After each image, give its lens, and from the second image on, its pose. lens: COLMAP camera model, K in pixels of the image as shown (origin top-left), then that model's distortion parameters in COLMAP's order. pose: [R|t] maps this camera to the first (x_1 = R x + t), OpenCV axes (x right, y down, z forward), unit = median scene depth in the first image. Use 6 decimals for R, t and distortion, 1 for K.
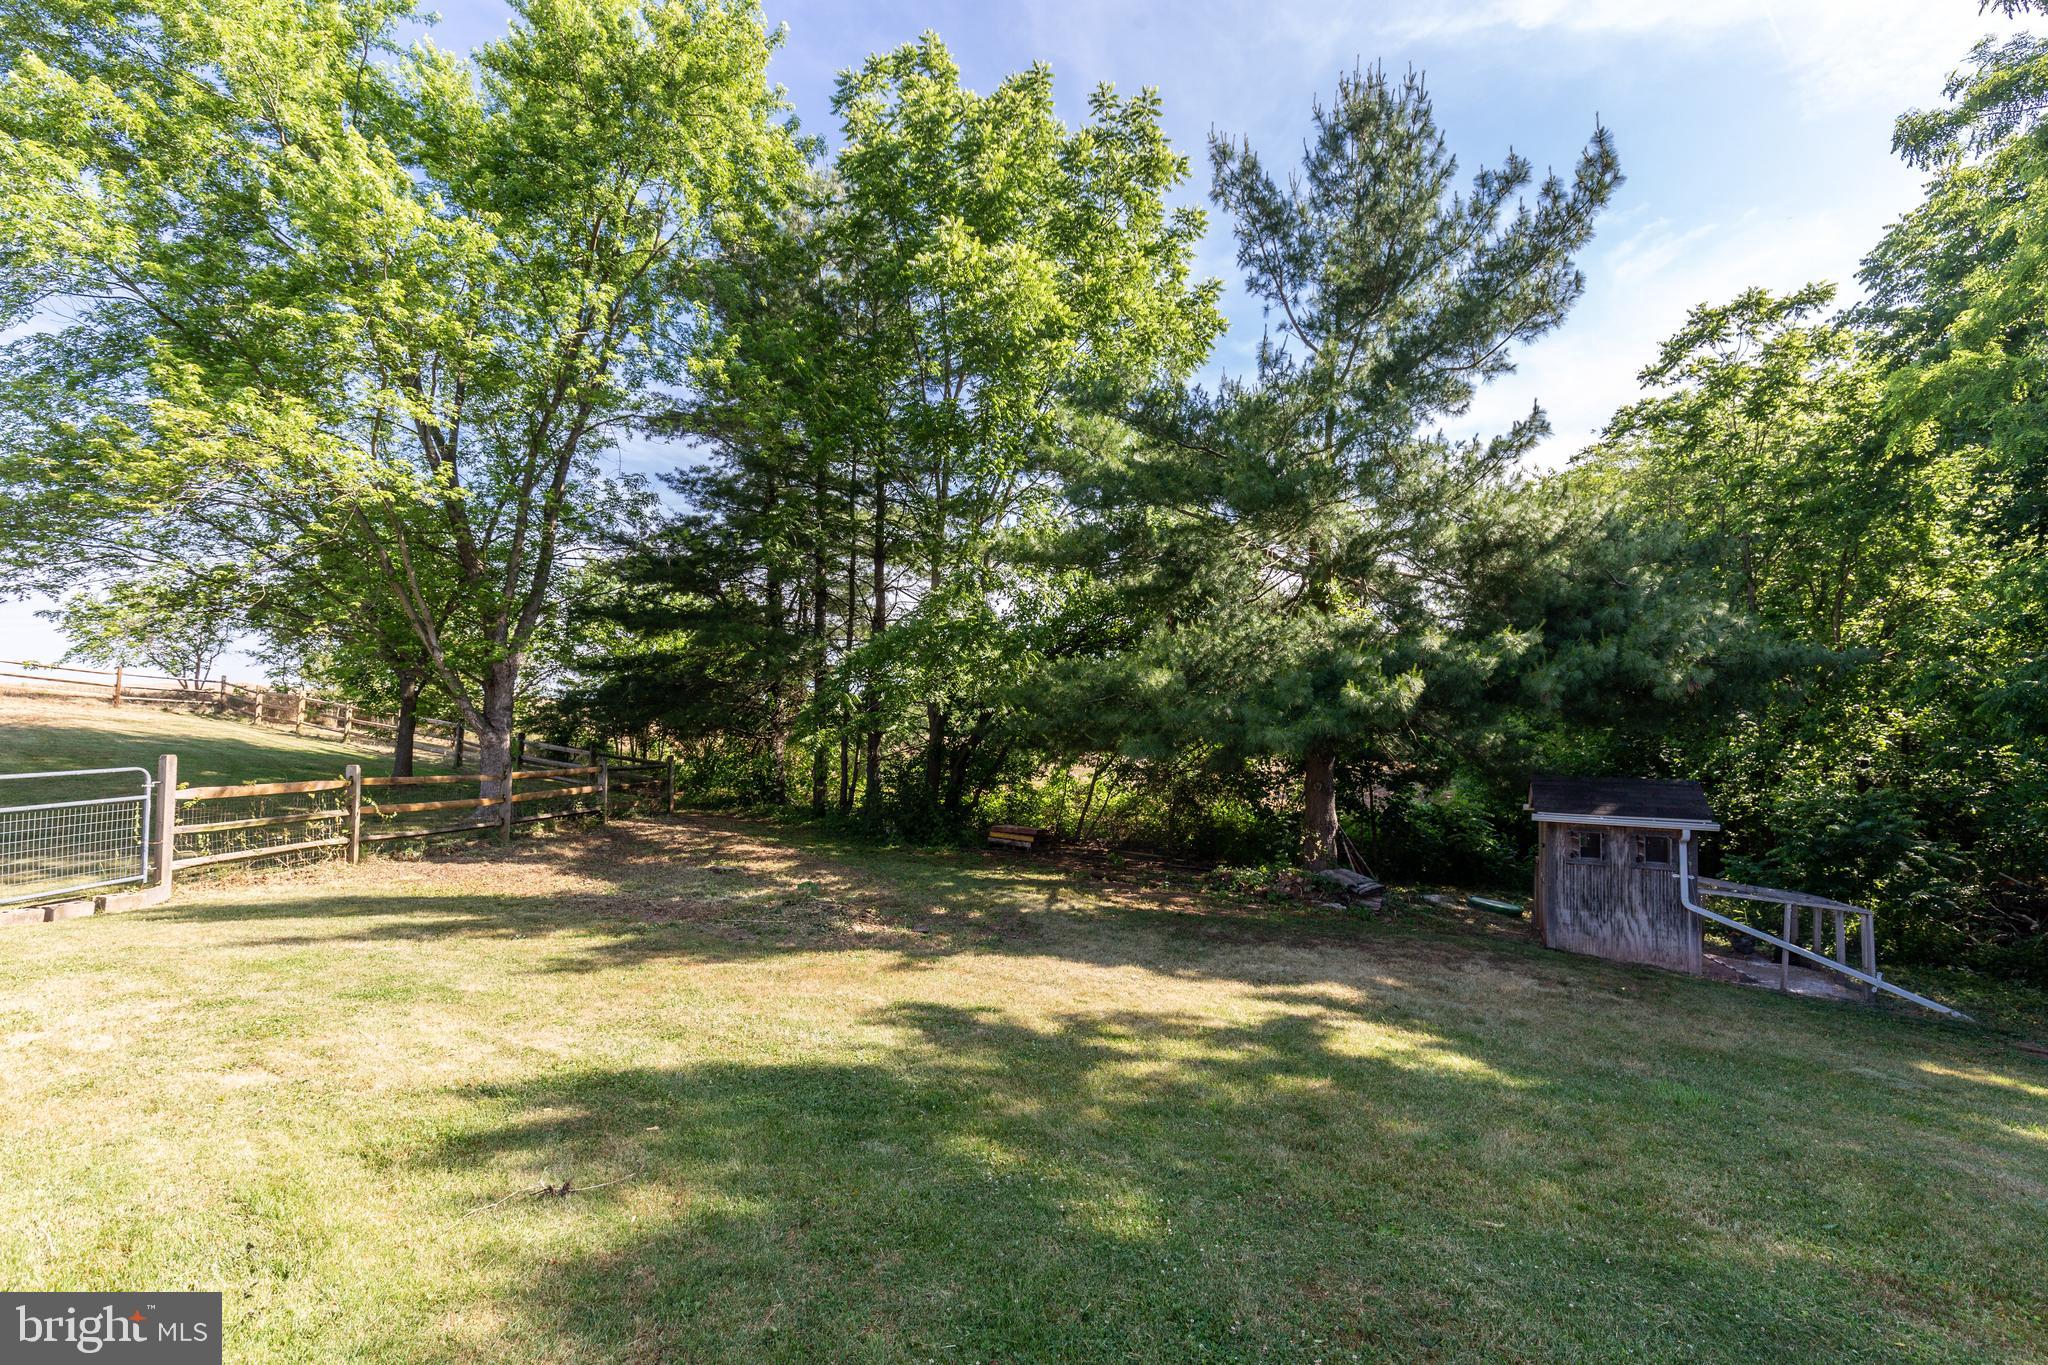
lens RADIAL K [[936.0, 0, 1024.4], [0, 936.0, 744.5], [0, 0, 1]] dist [0.000528, 0.000140]
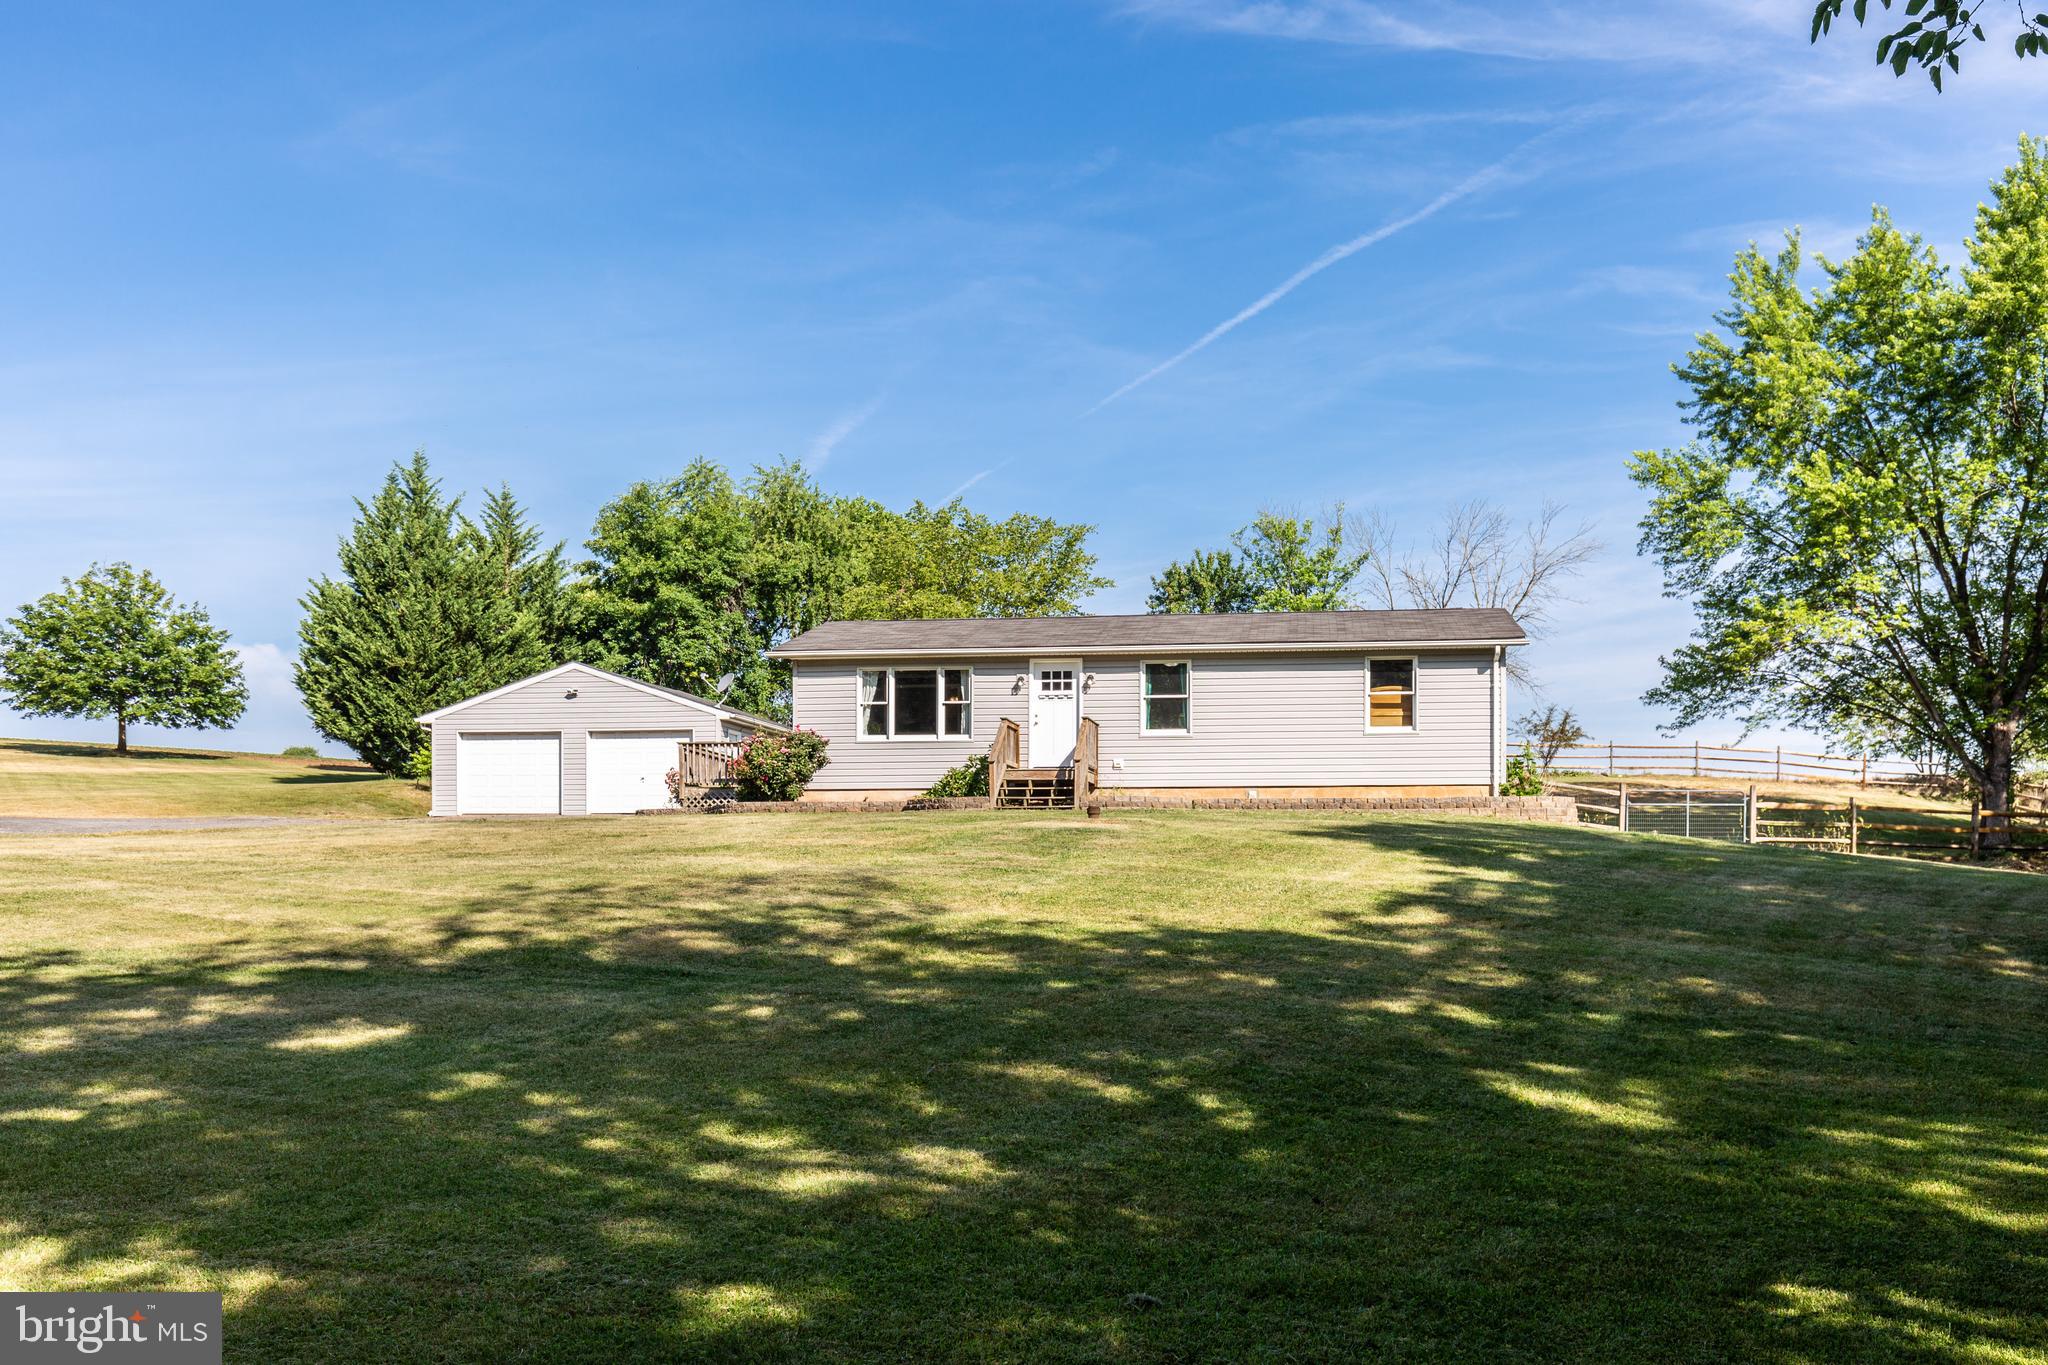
lens RADIAL K [[1783.8, 0, 1051.1], [0, 1783.8, 787.4], [0, 0, 1]] dist [0.001882, -0.010576]
pose [[0.287126, -0.035026, -0.957252, 2.212009], [-0.024591, 0.998732, -0.043920, 0.206382], [0.957577, 0.036150, 0.285900, -1.483438]]
